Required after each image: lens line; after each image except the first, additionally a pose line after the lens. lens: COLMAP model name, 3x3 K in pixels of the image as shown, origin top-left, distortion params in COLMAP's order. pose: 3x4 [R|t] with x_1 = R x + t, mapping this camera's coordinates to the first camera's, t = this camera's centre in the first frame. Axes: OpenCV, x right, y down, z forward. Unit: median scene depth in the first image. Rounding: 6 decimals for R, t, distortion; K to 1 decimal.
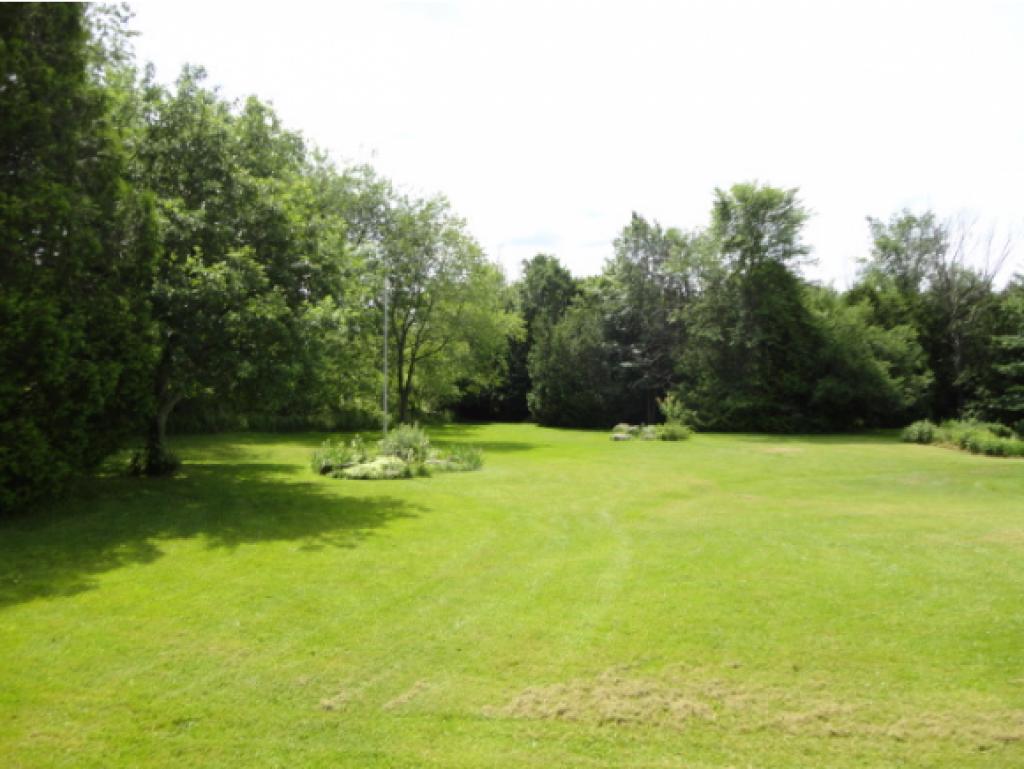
lens RADIAL K [[746.1, 0, 510.4], [0, 746.1, 384.0], [0, 0, 1]] dist [-0.010327, 0.000833]
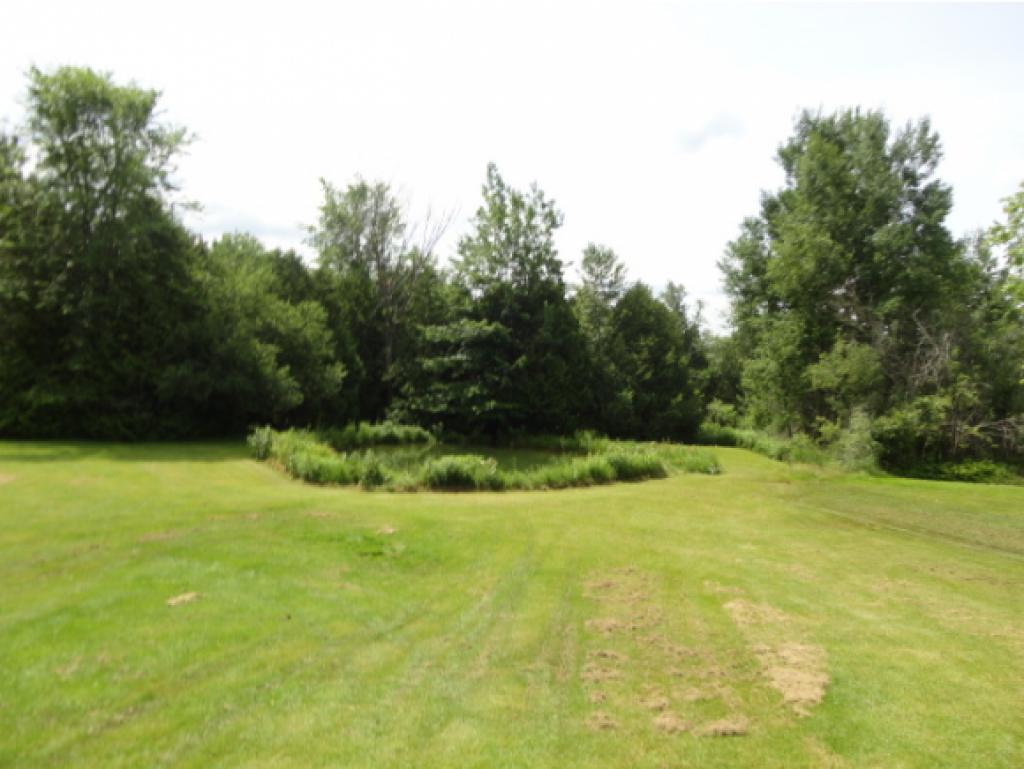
lens RADIAL K [[746.1, 0, 513.1], [0, 746.1, 385.3], [0, 0, 1]] dist [-0.010327, 0.000833]
pose [[0.845238, 0.031751, 0.533445, 0.284604], [-0.040244, 0.999181, 0.004294, -0.002758], [-0.532872, -0.025098, 0.845824, 0.208264]]
